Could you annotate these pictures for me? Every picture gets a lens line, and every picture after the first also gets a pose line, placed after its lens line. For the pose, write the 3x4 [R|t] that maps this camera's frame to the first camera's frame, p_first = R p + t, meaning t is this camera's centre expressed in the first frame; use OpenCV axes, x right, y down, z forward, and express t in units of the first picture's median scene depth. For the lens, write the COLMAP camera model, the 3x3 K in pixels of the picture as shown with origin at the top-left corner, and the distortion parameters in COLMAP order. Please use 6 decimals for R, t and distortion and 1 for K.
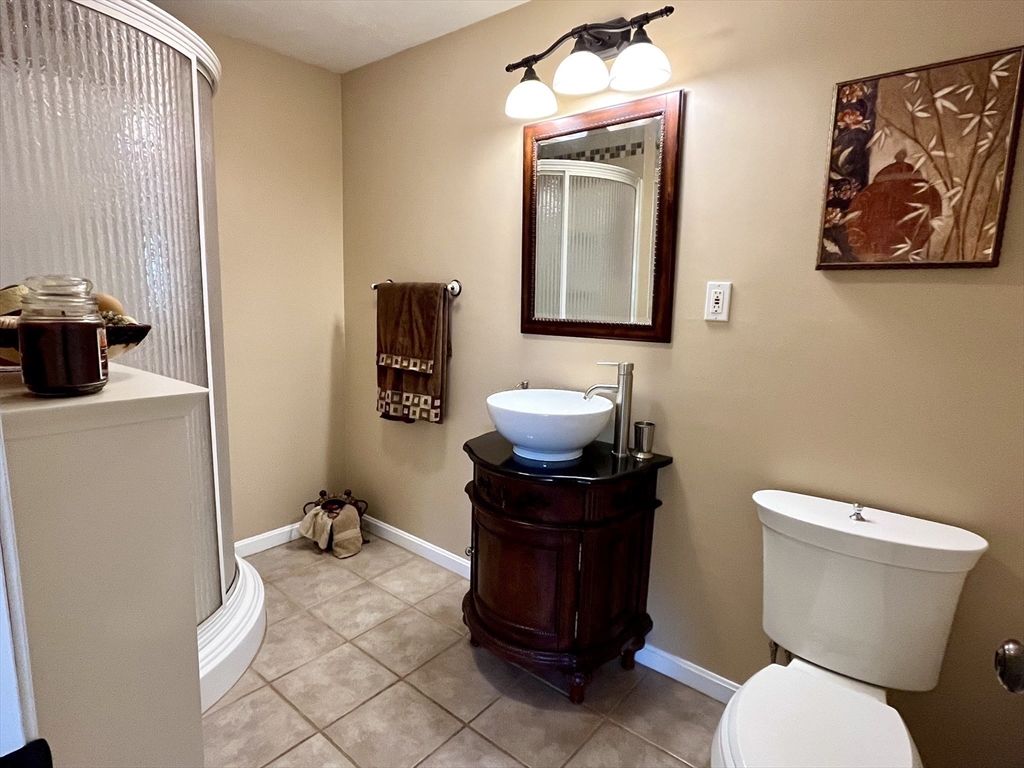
lens RADIAL K [[551.9, 0, 510.2], [0, 551.9, 383.2], [0, 0, 1]] dist [-0.004999, 0.001802]
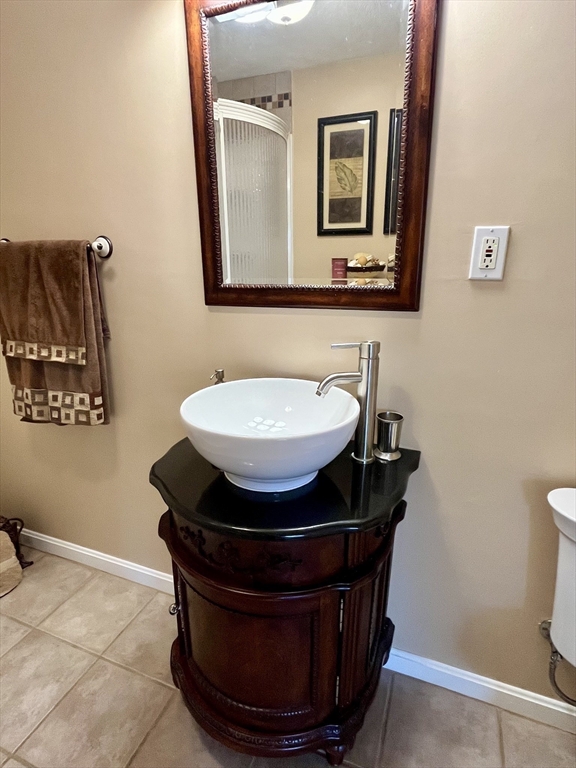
lens RADIAL K [[413.9, 0, 290.0], [0, 413.9, 383.4], [0, 0, 1]] dist [-0.004999, 0.001802]
pose [[0.948075, -0.112827, 0.297360, -0.047854], [0.073747, 0.987466, 0.139545, -0.050841], [-0.309377, -0.110370, 0.944513, 0.377945]]
